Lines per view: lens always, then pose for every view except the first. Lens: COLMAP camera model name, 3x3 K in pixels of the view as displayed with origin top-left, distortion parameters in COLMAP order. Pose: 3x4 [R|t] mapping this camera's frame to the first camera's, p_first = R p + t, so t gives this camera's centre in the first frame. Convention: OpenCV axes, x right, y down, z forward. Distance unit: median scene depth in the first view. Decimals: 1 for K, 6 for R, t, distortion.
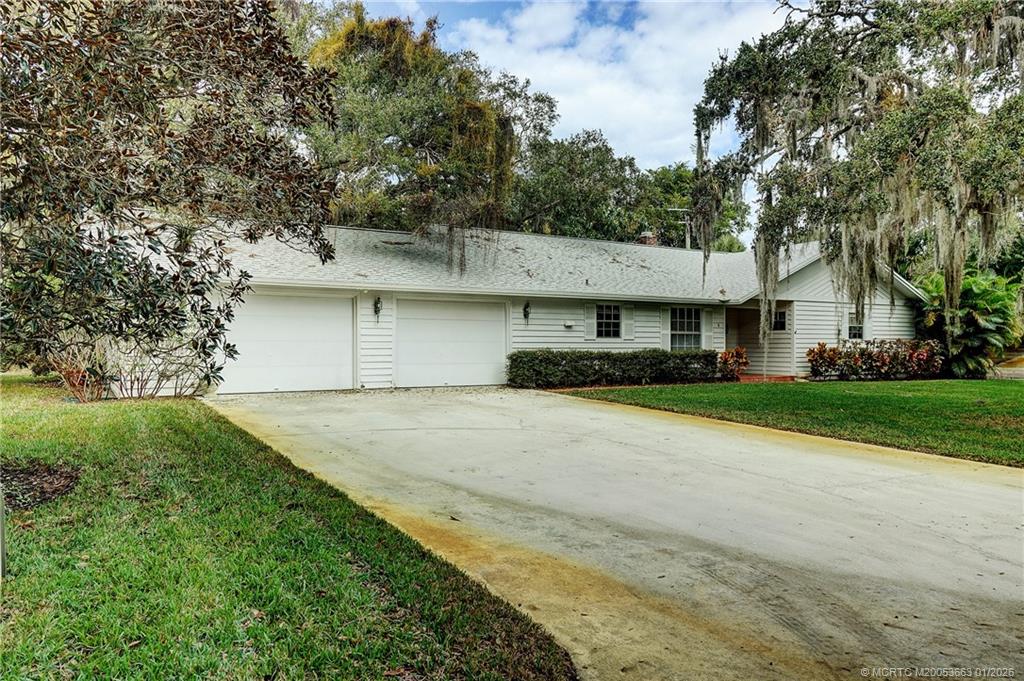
lens RADIAL K [[704.0, 0, 506.8], [0, 704.0, 344.9], [0, 0, 1]] dist [-0.008245, -0.001327]
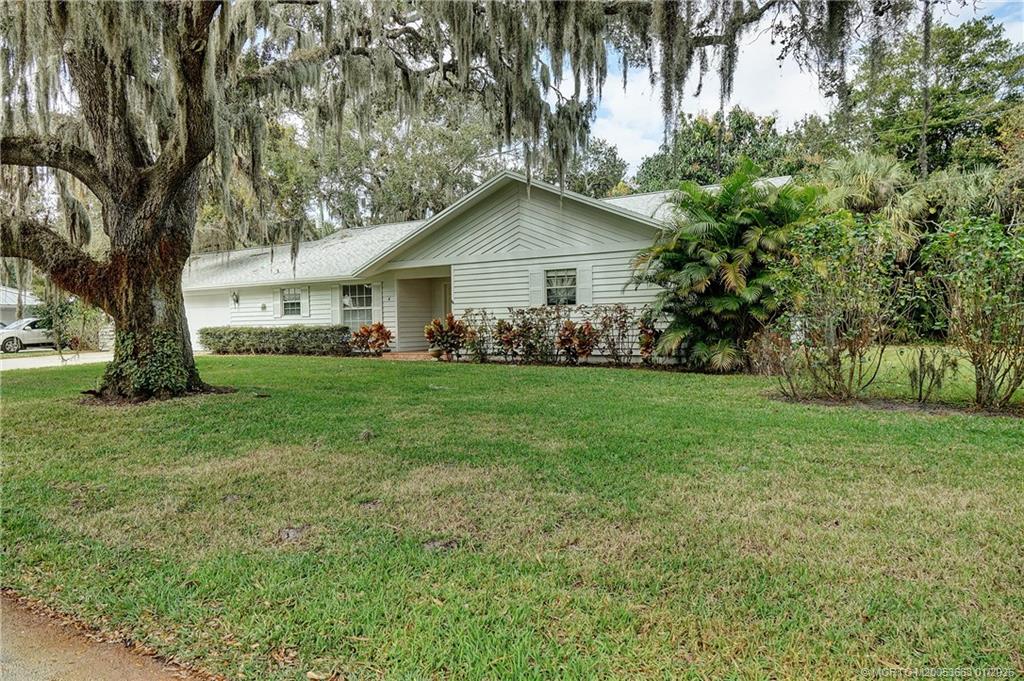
lens RADIAL K [[704.0, 0, 511.7], [0, 704.0, 336.8], [0, 0, 1]] dist [-0.008245, -0.001327]
pose [[0.445589, 0.012848, -0.895145, 1.456426], [0.023121, 0.999398, 0.025853, 0.004348], [0.894939, -0.032217, 0.445024, 0.828954]]
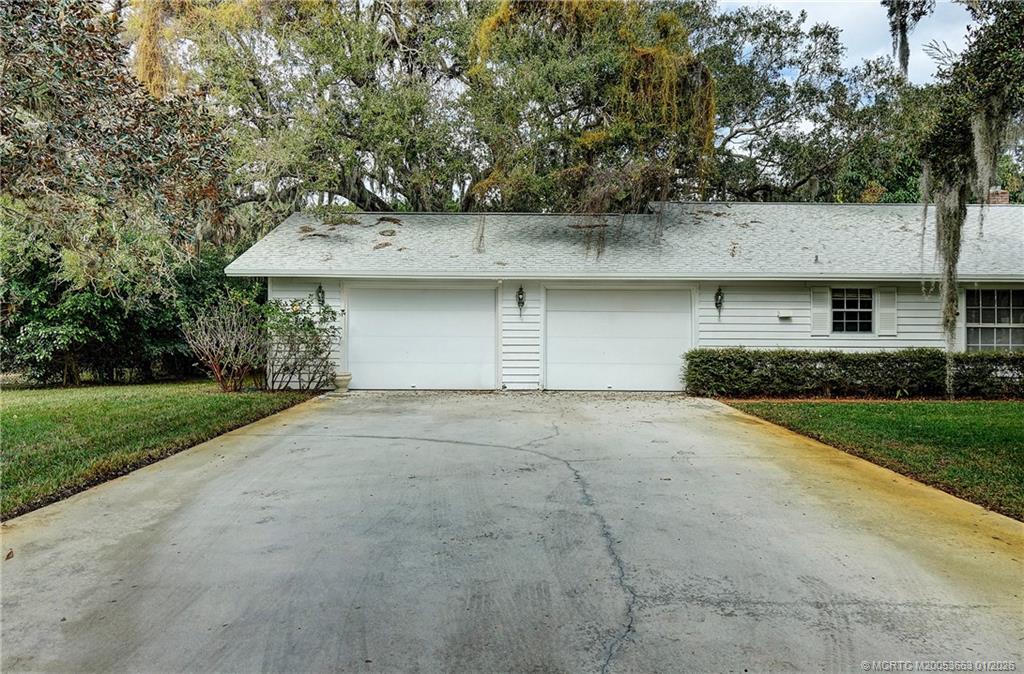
lens RADIAL K [[730.0, 0, 509.4], [0, 730.0, 339.1], [0, 0, 1]] dist [-0.009672, 0.002339]
pose [[0.858314, 0.001378, -0.513124, 0.236433], [-0.004642, 0.999976, -0.005080, 0.001987], [0.513105, 0.006742, 0.858300, 0.169249]]
